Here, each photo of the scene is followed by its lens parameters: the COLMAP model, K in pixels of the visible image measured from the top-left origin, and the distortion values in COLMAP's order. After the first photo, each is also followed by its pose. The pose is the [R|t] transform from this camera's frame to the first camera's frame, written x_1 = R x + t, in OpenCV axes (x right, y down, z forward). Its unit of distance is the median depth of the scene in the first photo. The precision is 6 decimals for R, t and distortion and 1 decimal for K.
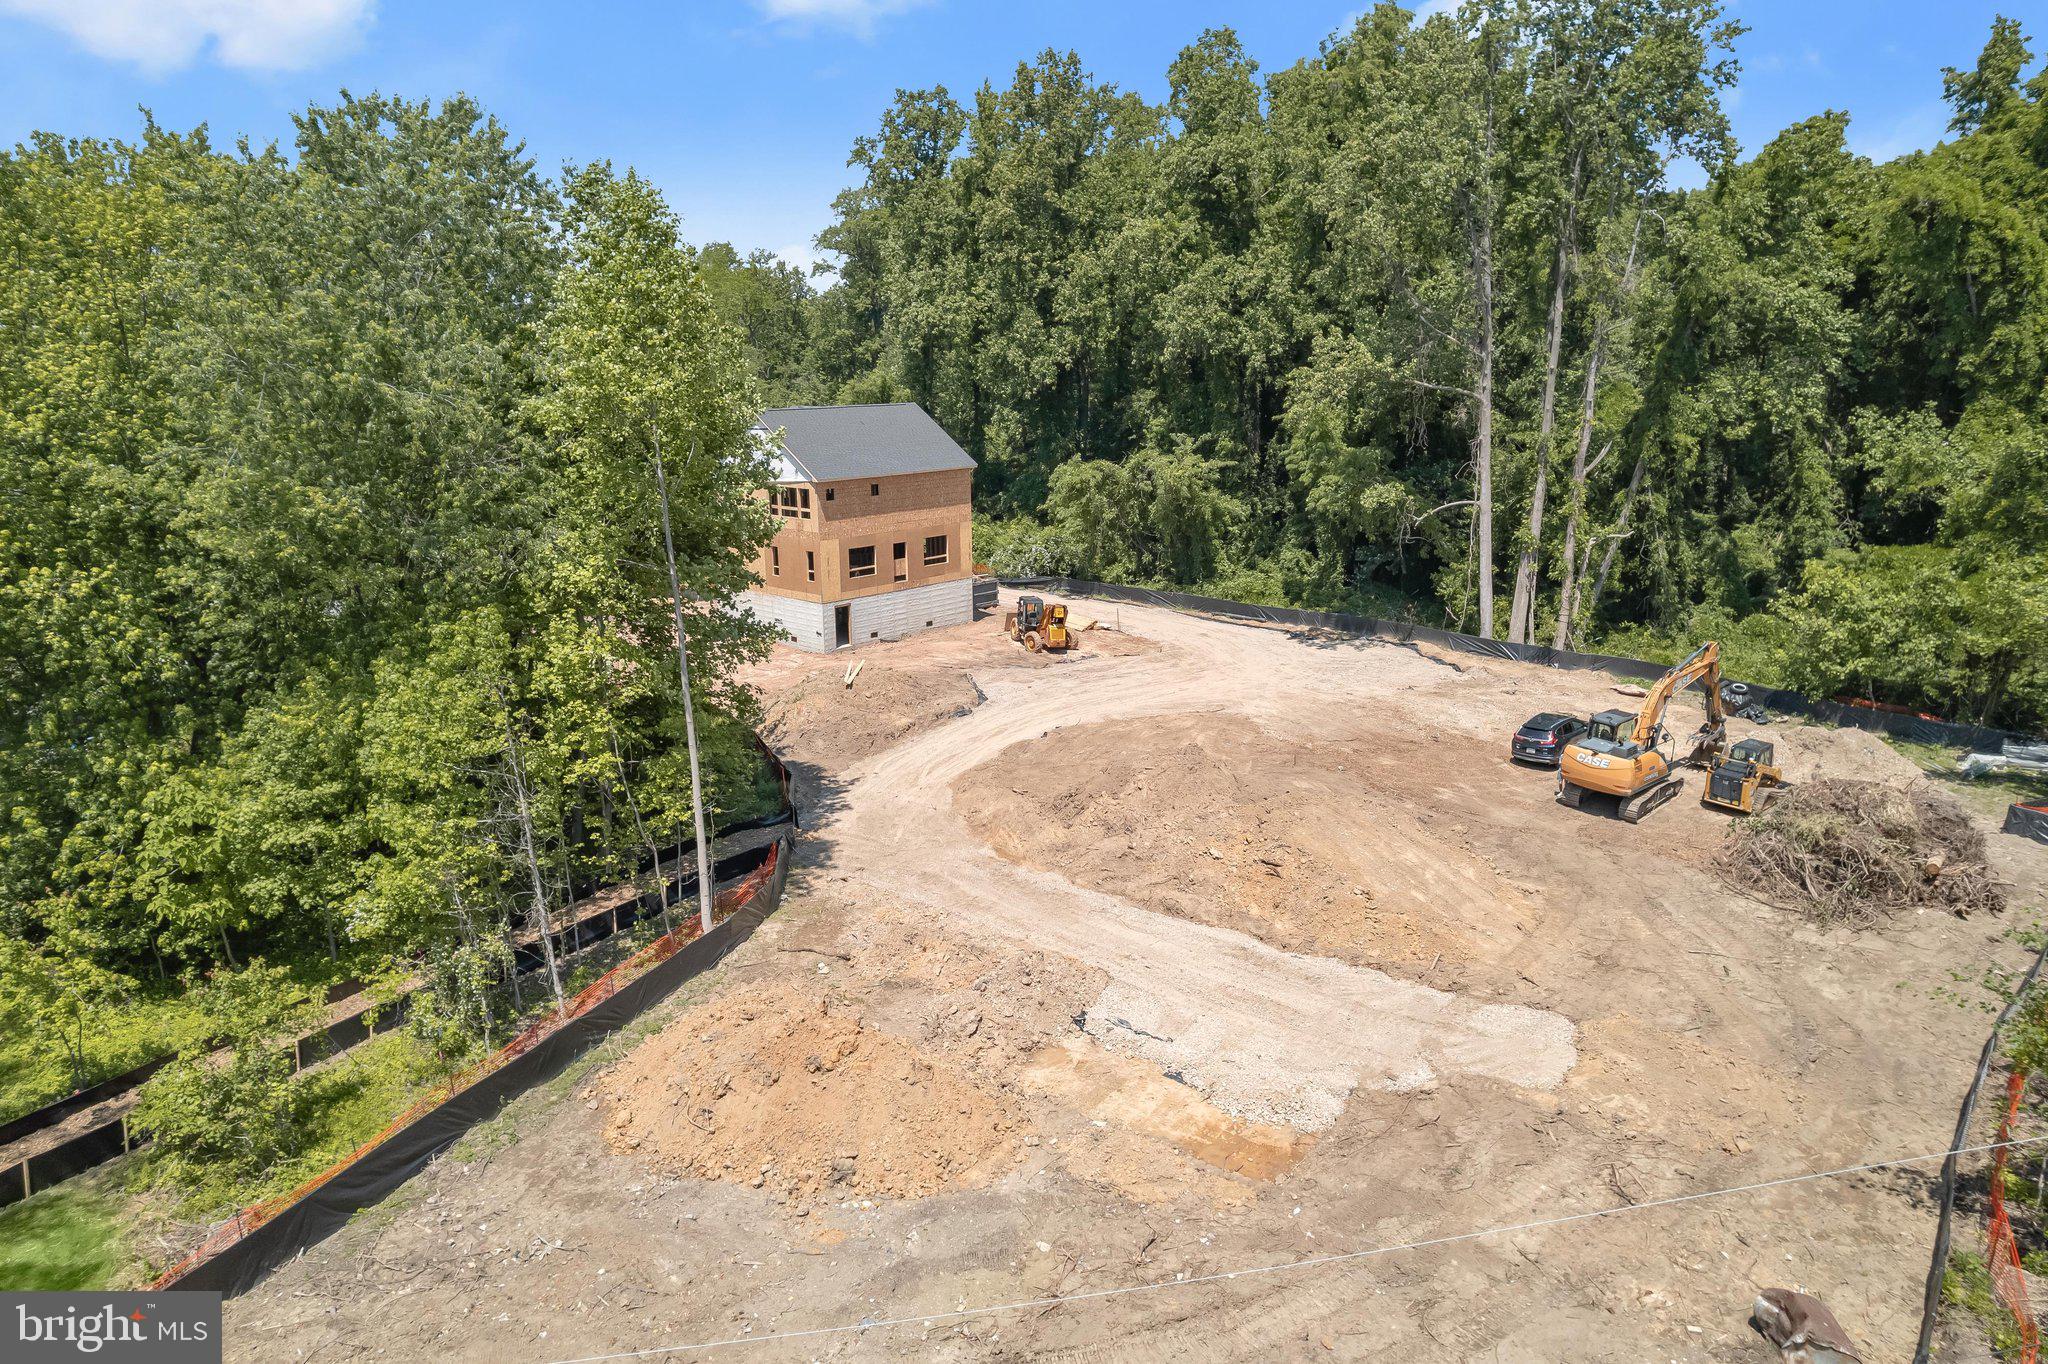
lens RADIAL K [[1404.6, 0, 1024.7], [0, 1404.6, 678.0], [0, 0, 1]] dist [0.002674, 0.002252]
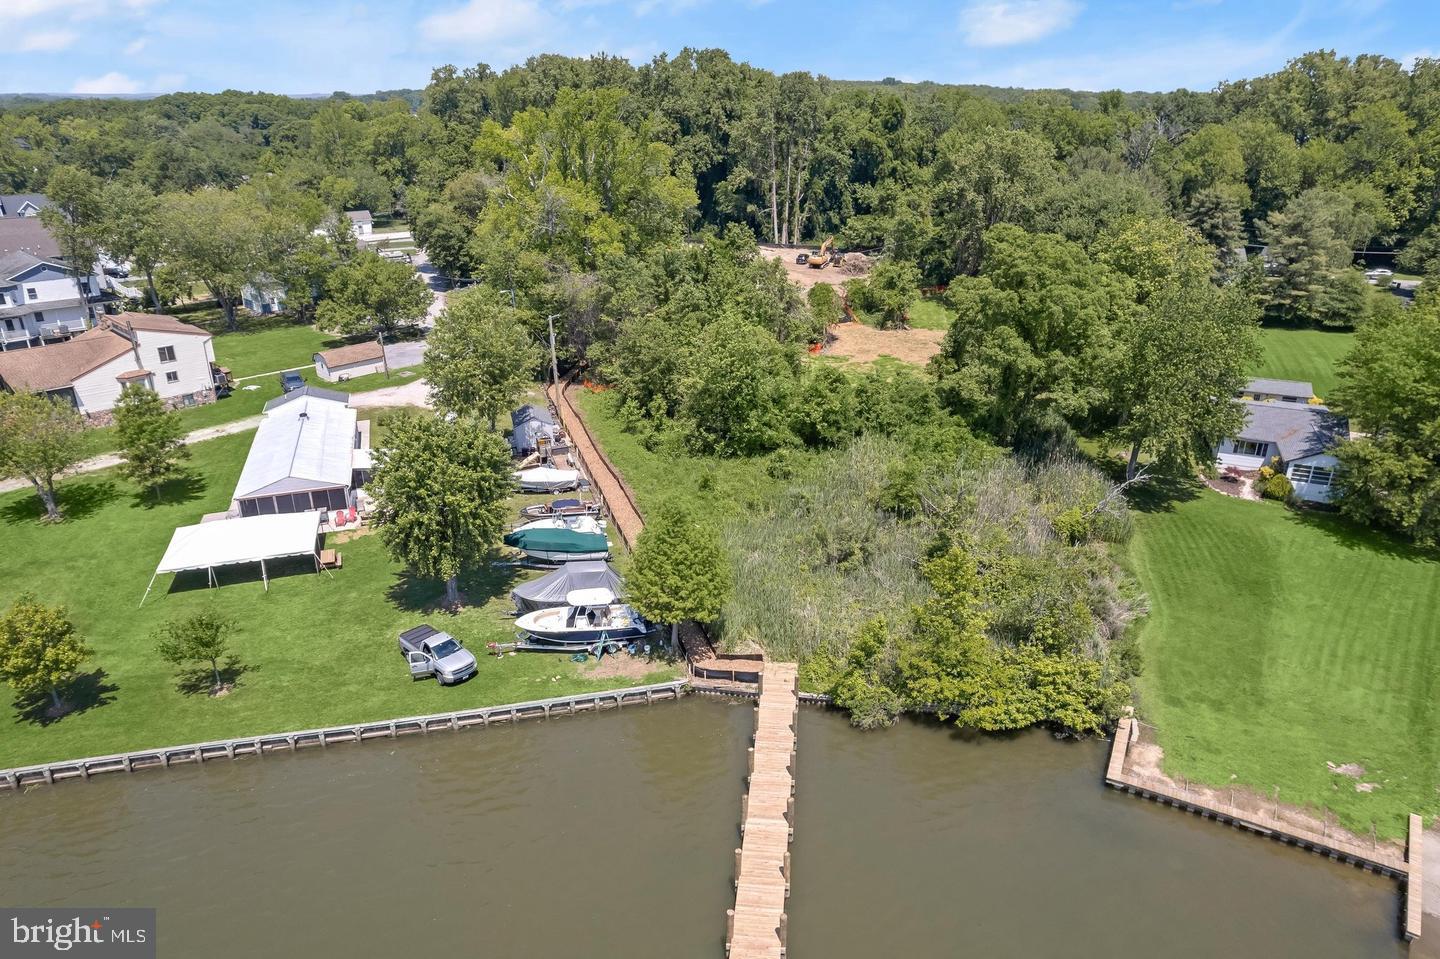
lens RADIAL K [[987.6, 0, 718.9], [0, 987.6, 480.0], [0, 0, 1]] dist [0.002674, 0.002252]
pose [[0.923877, -0.138008, 0.356939, -0.987240], [0.085673, 0.983625, 0.158561, 0.186234], [-0.372977, -0.115911, 0.920572, -1.717891]]
